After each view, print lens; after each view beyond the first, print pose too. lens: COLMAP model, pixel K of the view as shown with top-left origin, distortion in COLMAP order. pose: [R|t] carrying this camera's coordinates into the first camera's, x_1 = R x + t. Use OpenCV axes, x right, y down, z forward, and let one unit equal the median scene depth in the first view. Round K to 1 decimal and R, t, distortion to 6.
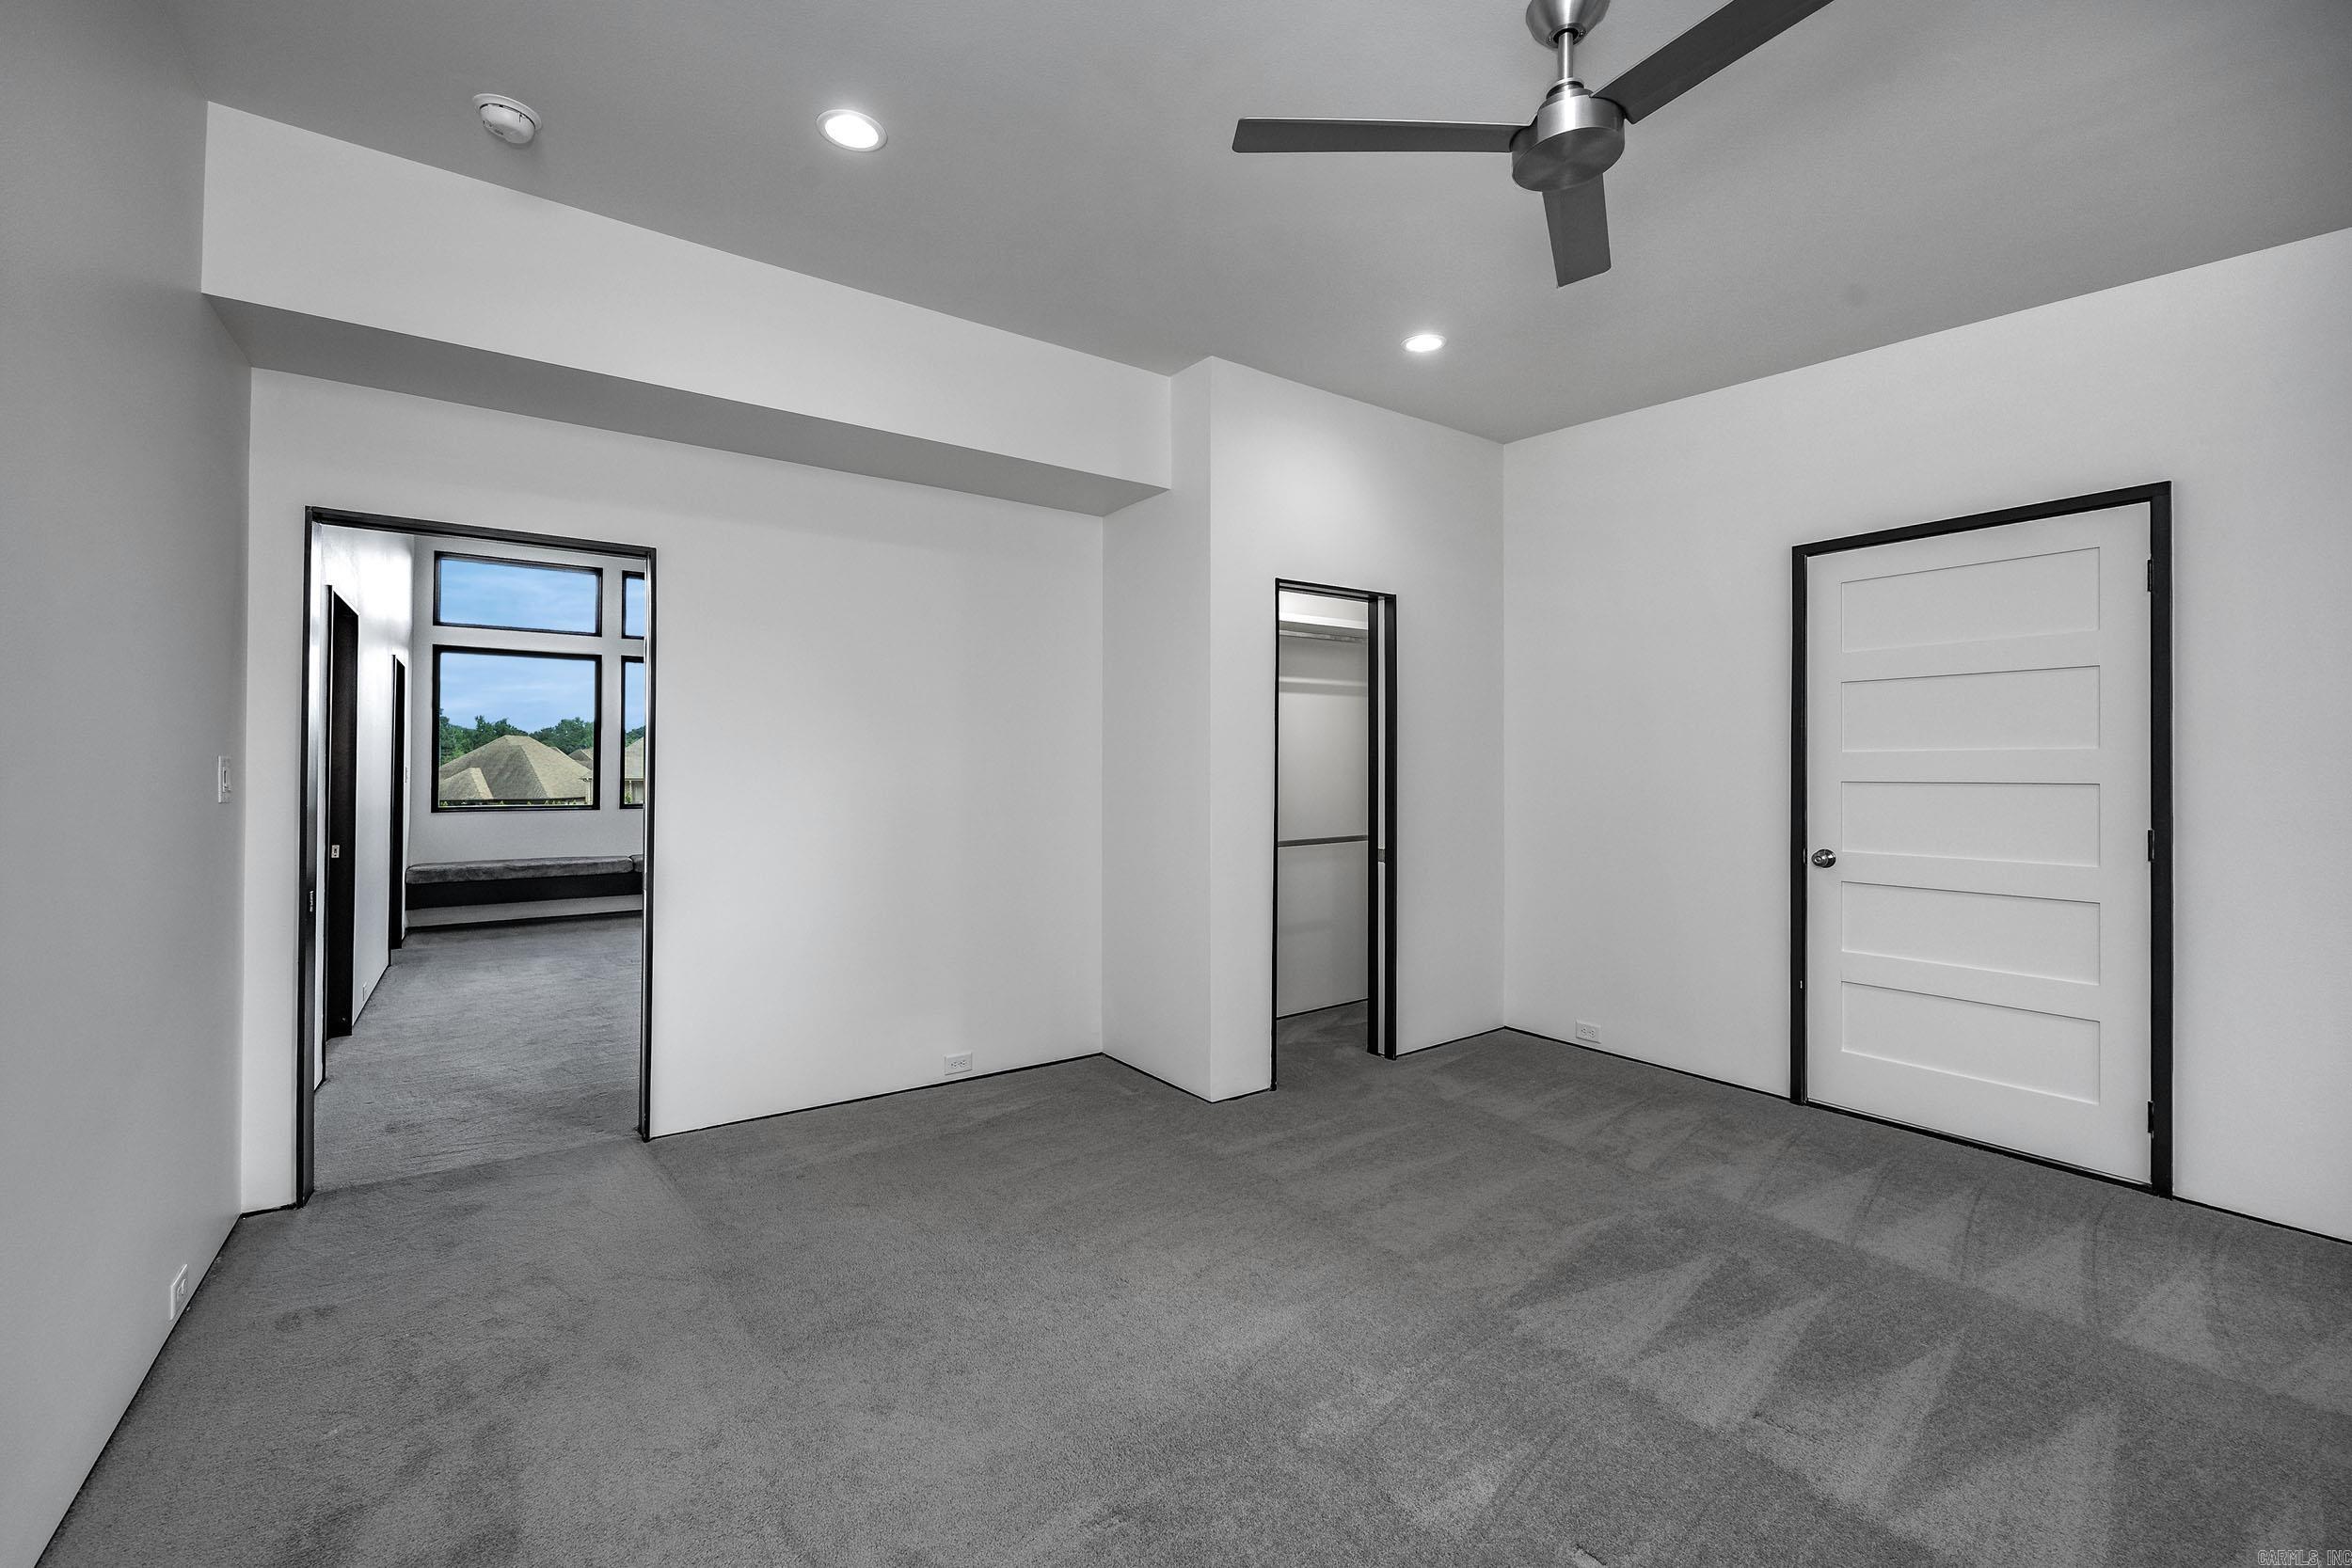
lens RADIAL K [[1001.0, 0, 1179.2], [0, 1001.0, 766.8], [0, 0, 1]] dist [0.001418, 0.000521]
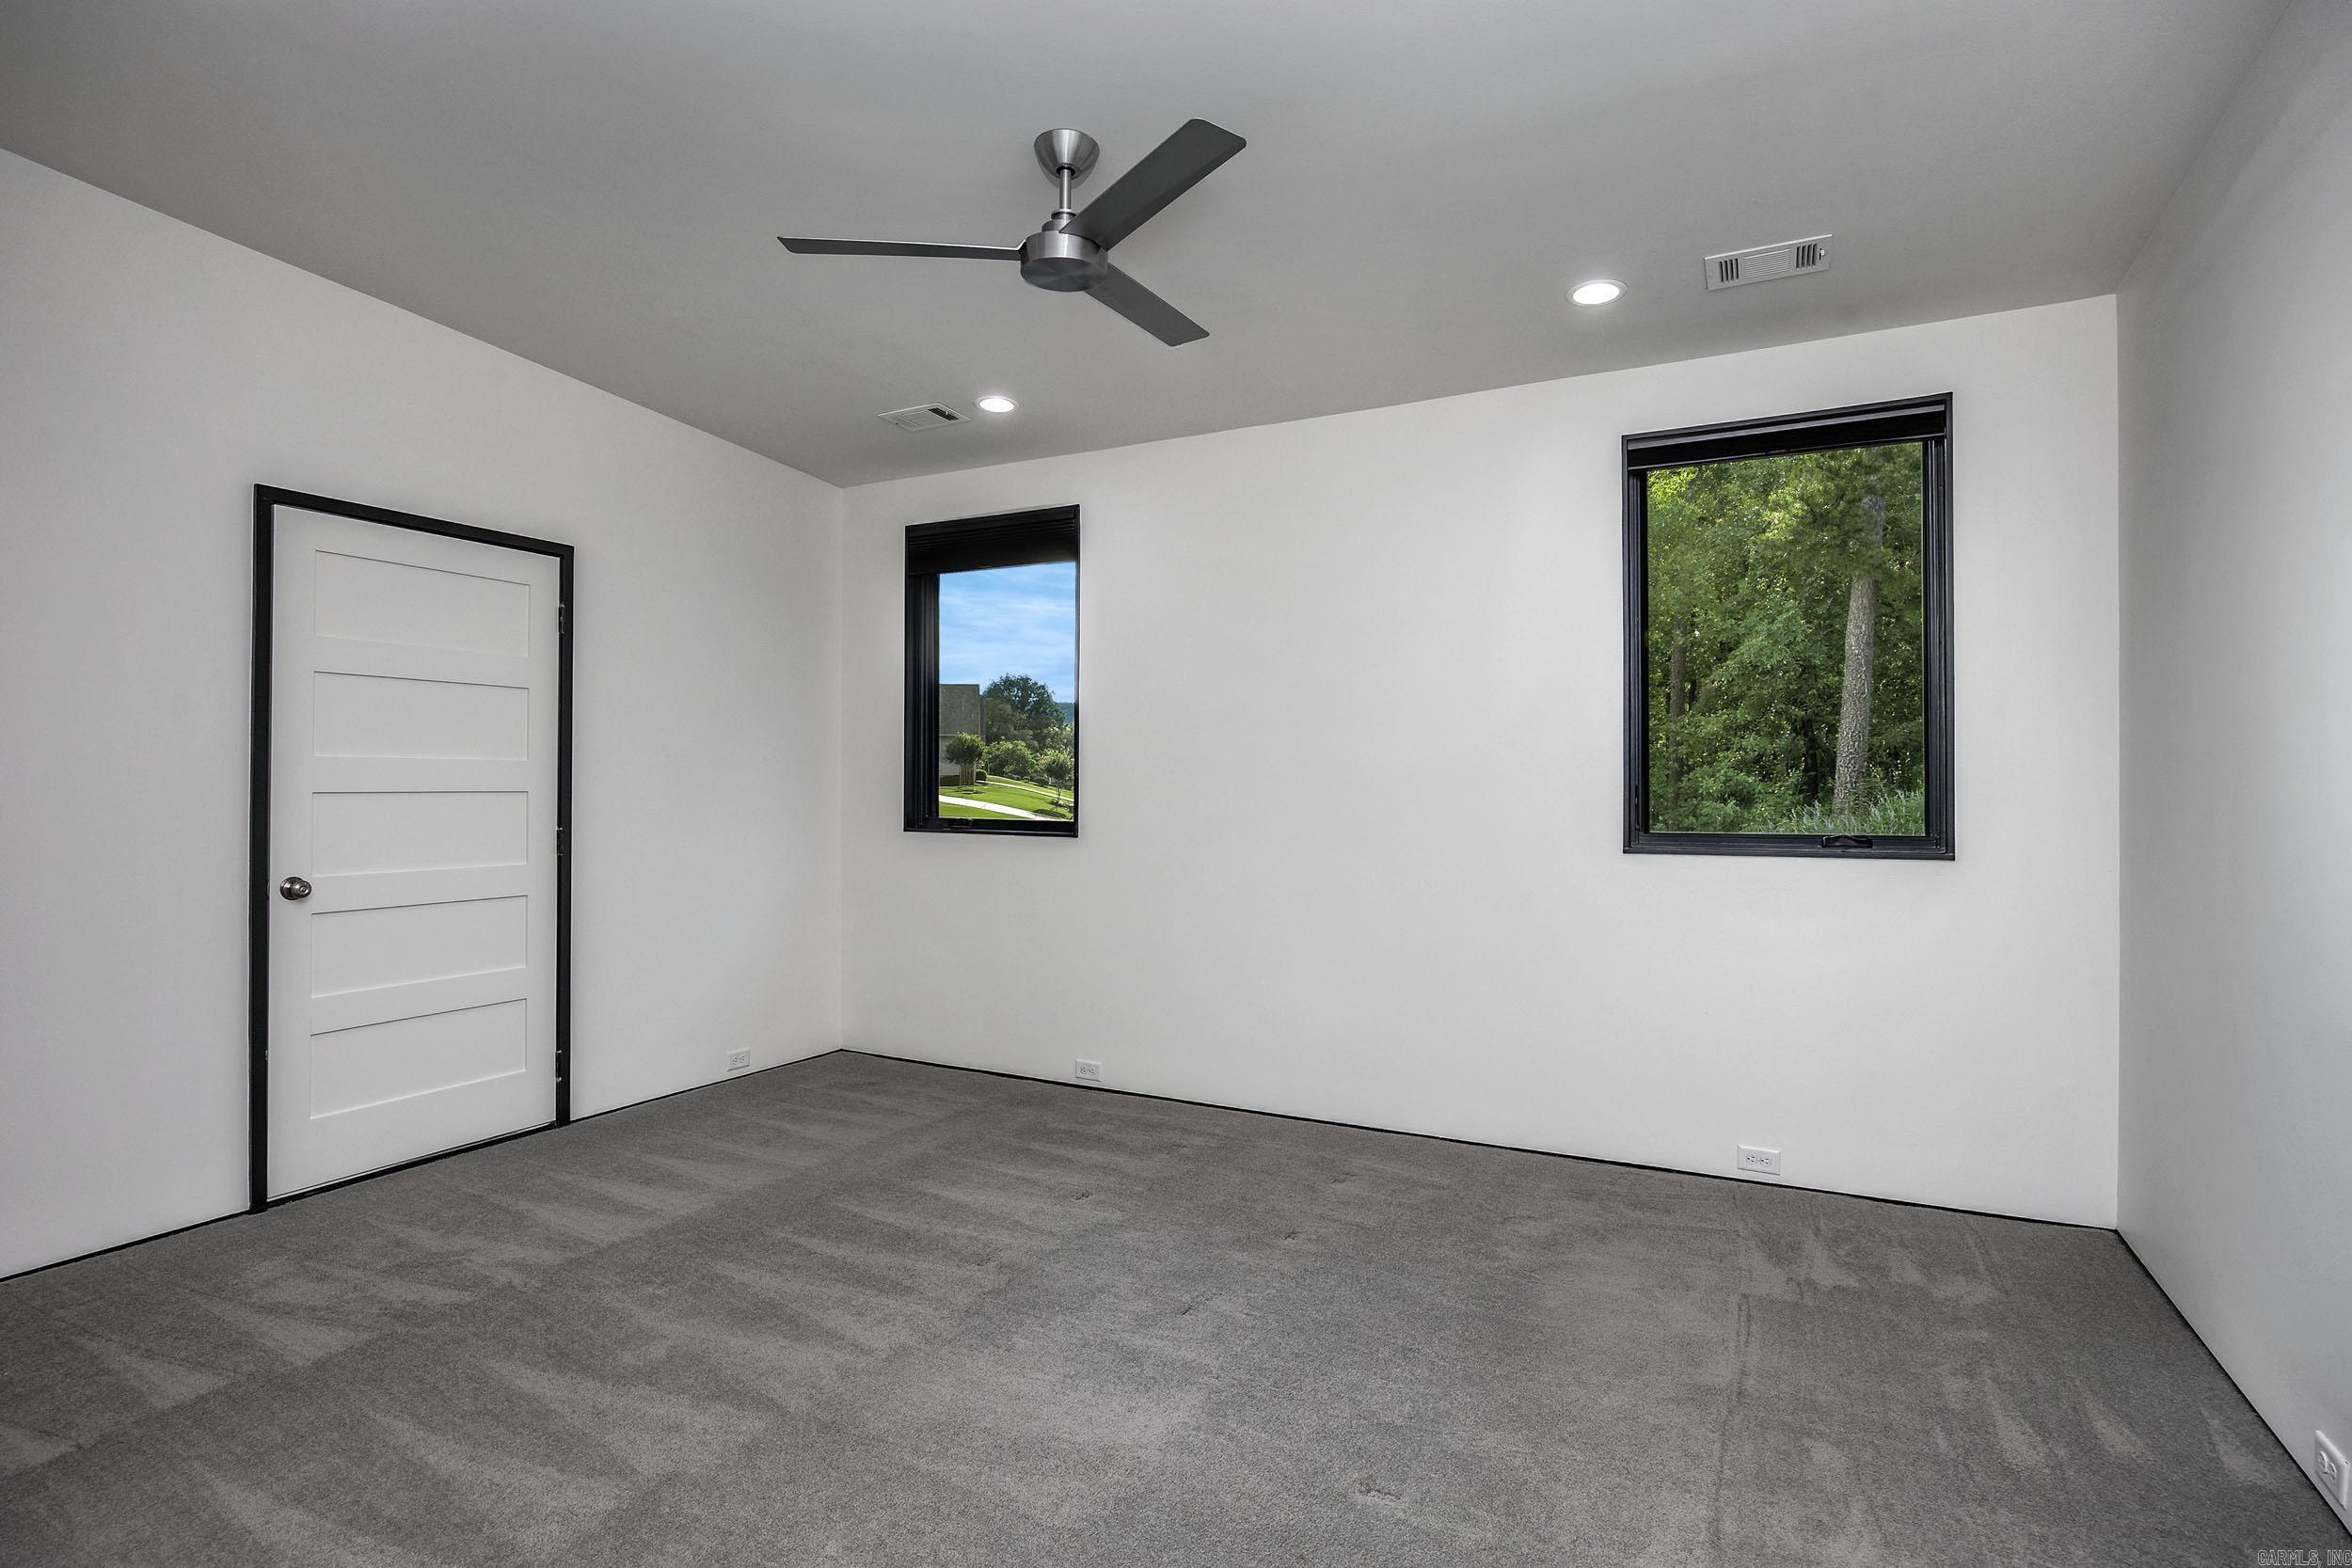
lens RADIAL K [[1128.7, 0, 1176.0], [0, 1128.7, 784.0], [0, 0, 1]] dist [0.000048, 0.000225]
pose [[-0.459539, 0.003127, 0.888152, -0.484610], [-0.004448, 0.999973, -0.005822, 0.011136], [-0.888146, -0.006626, -0.459513, 0.797553]]
